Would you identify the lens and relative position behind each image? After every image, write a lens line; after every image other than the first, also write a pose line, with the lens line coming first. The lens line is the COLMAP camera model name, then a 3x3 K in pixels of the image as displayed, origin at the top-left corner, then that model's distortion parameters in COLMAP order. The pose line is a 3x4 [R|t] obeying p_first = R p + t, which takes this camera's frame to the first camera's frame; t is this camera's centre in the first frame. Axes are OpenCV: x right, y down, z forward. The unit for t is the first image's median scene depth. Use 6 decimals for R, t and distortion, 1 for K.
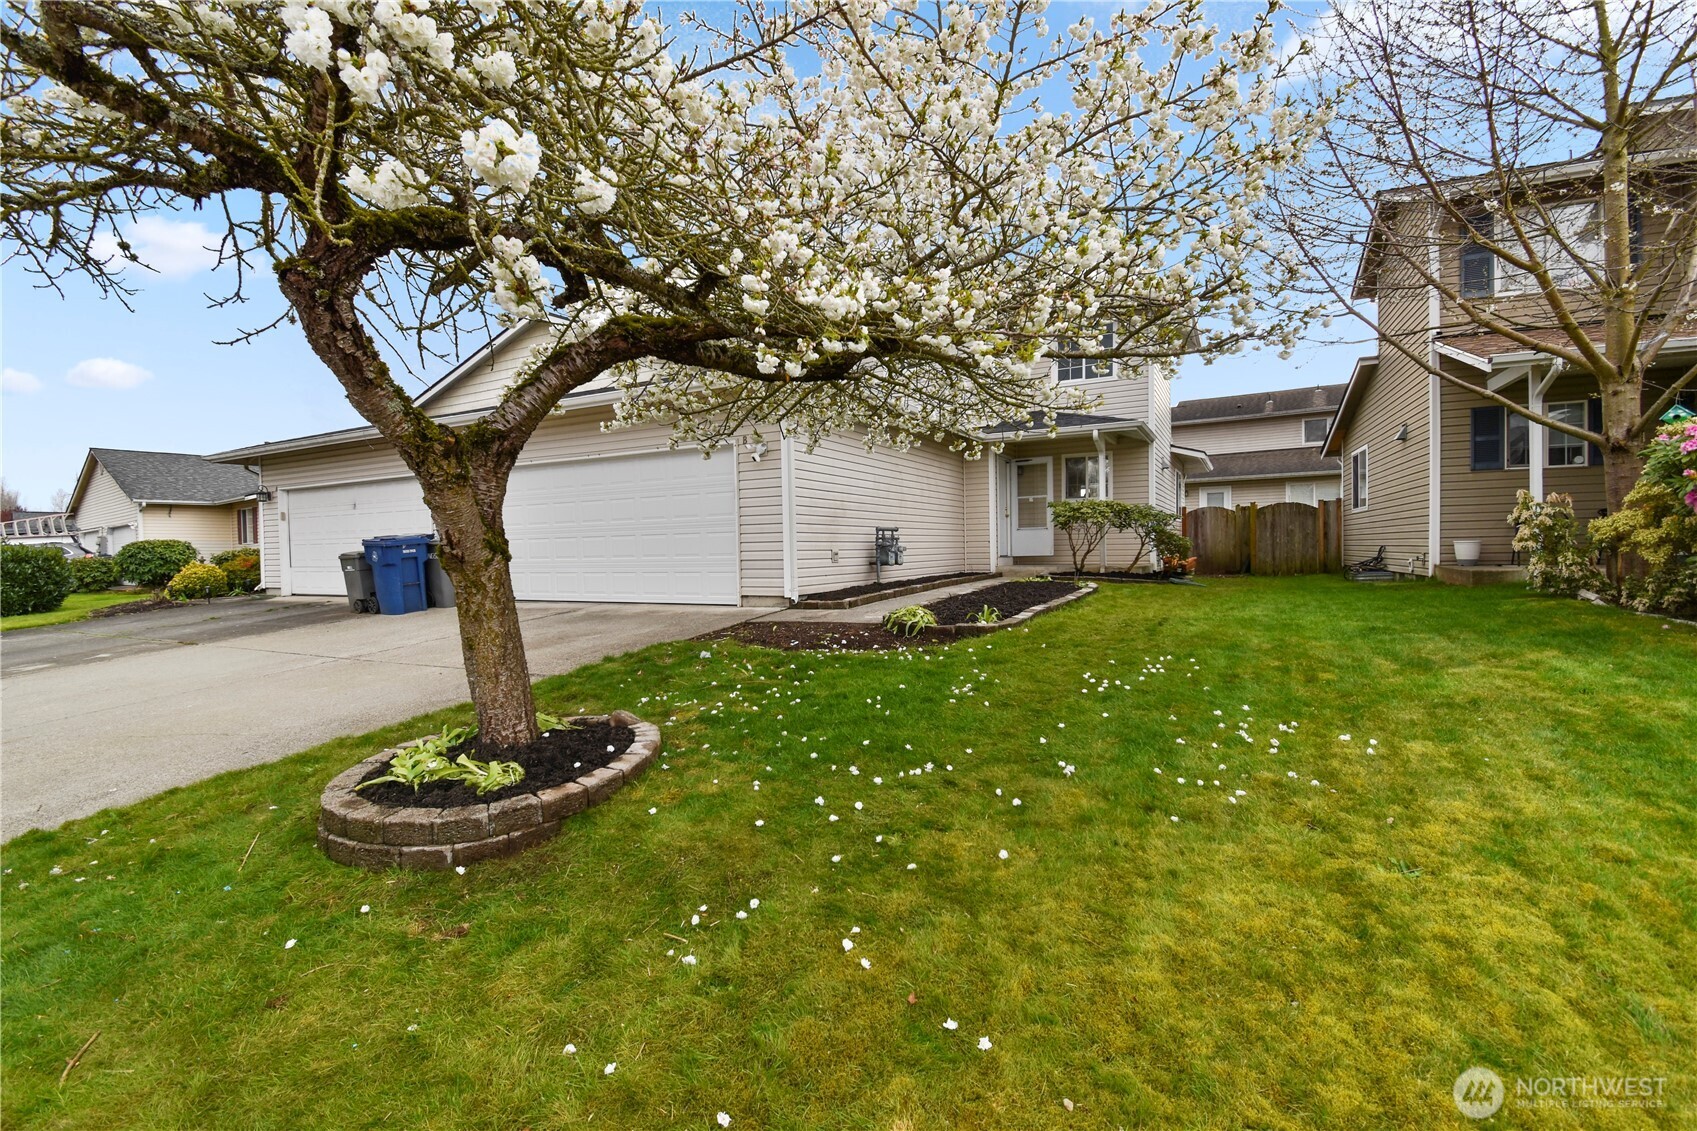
lens RADIAL K [[736.2, 0, 841.9], [0, 736.2, 563.1], [0, 0, 1]] dist [0.018157, -0.013358]
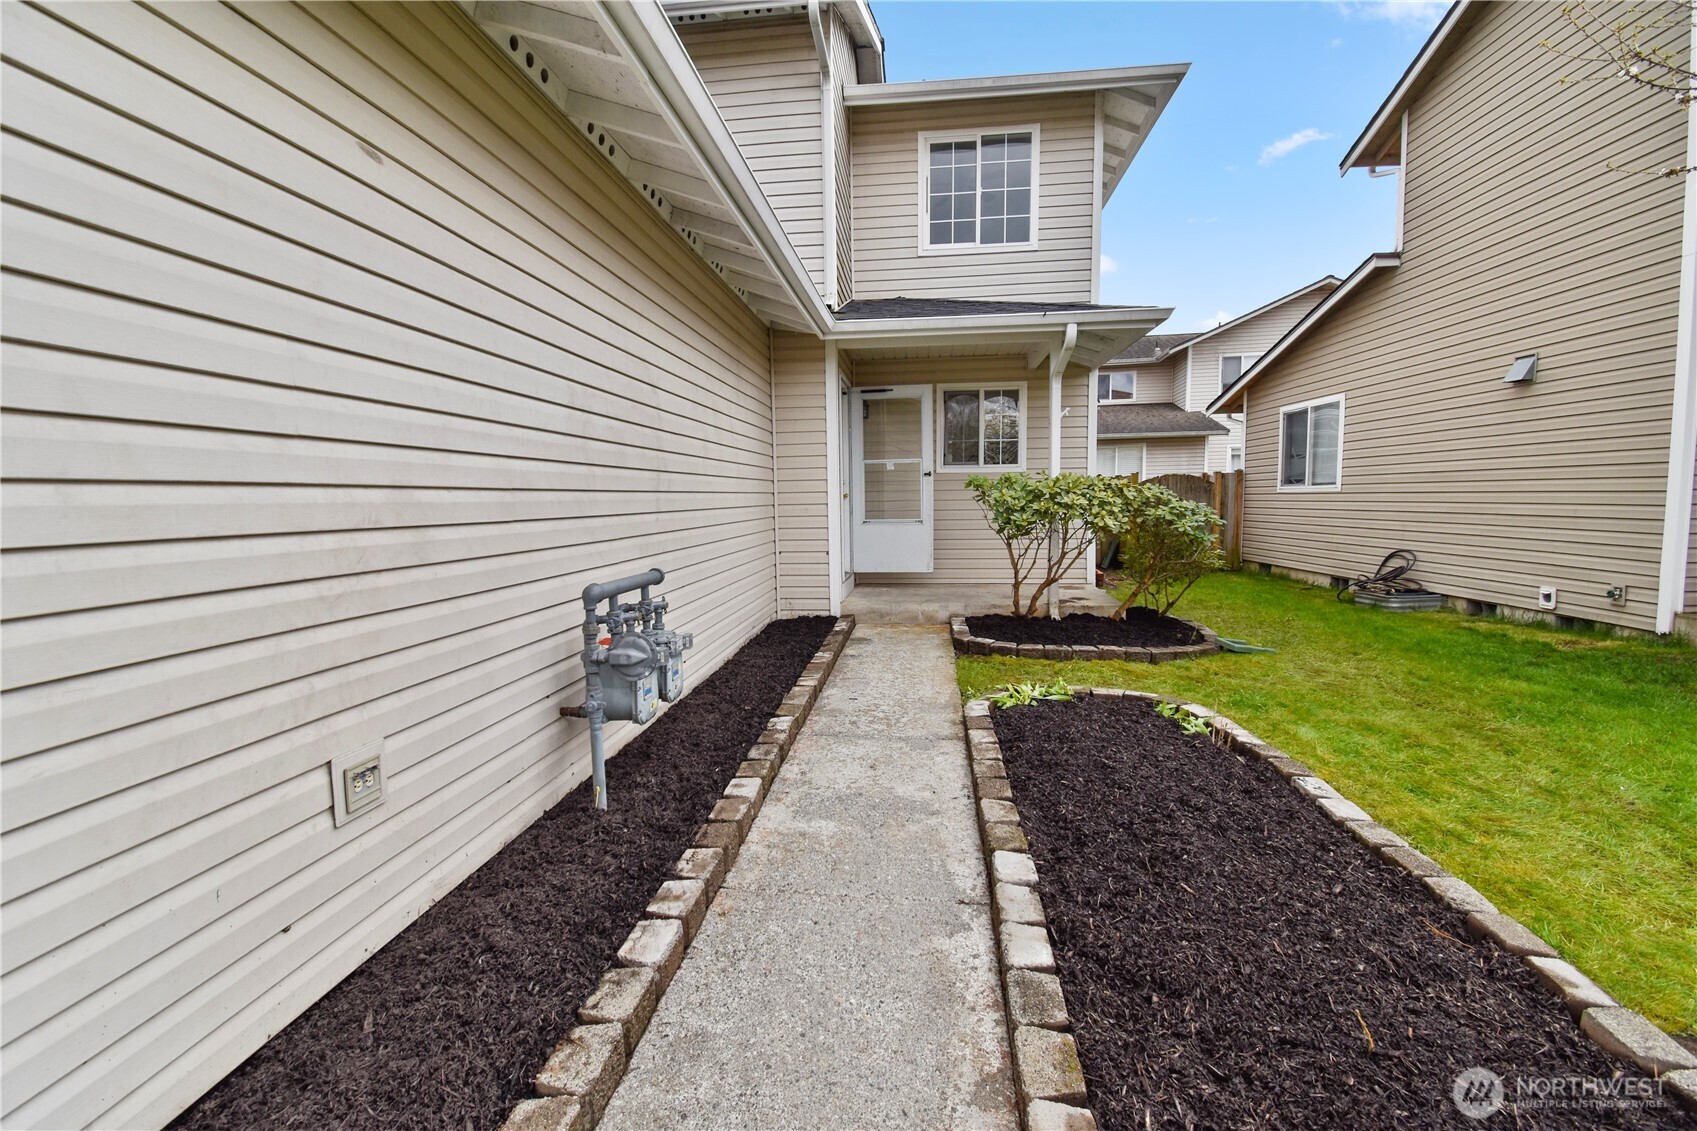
lens RADIAL K [[736.2, 0, 845.0], [0, 736.2, 567.1], [0, 0, 1]] dist [0.018157, -0.013358]
pose [[0.924214, -0.033803, 0.380376, 0.033423], [0.006886, 0.997388, 0.071902, -0.073818], [-0.381813, -0.063834, 0.922032, 0.733663]]
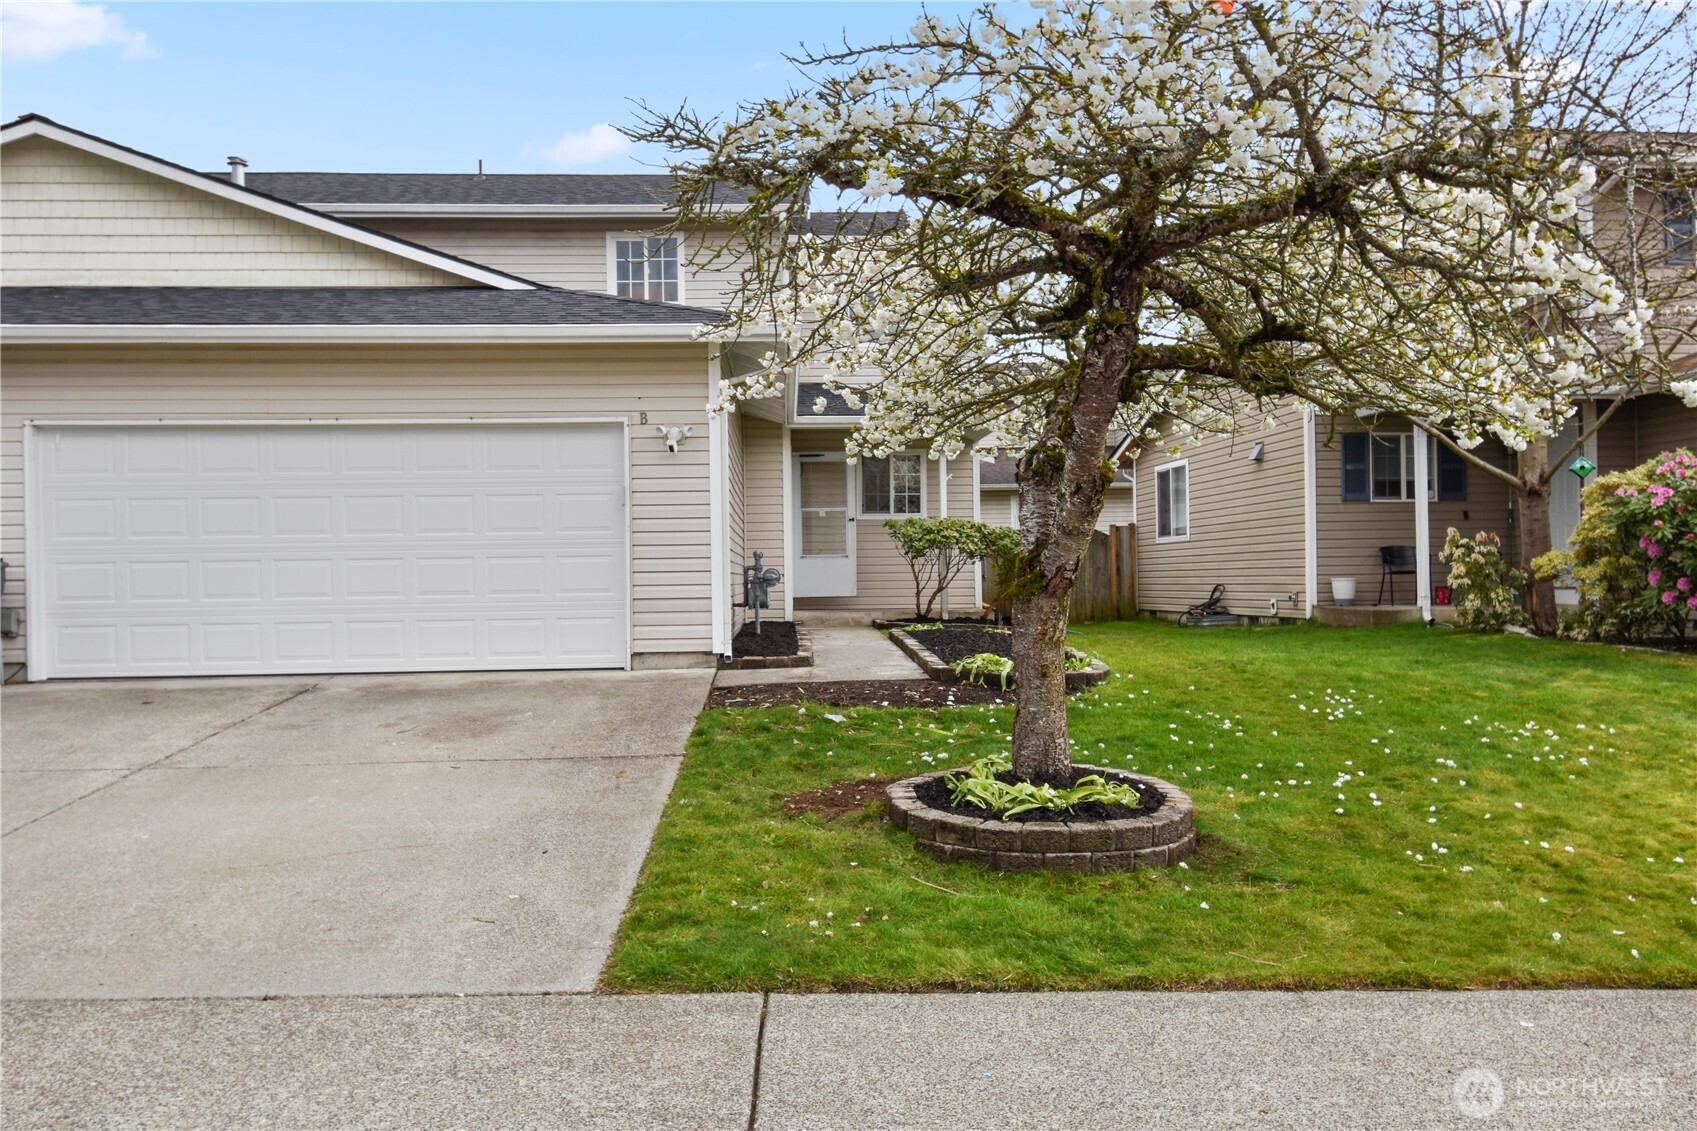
lens RADIAL K [[1397.4, 0, 849.7], [0, 1397.4, 566.7], [0, 0, 1]] dist [0.062601, 0.005386]
pose [[0.851639, 0.011595, 0.524001, -0.554674], [0.007946, 0.999355, -0.035028, 0.010926], [-0.524069, 0.033995, 0.850997, -0.146067]]
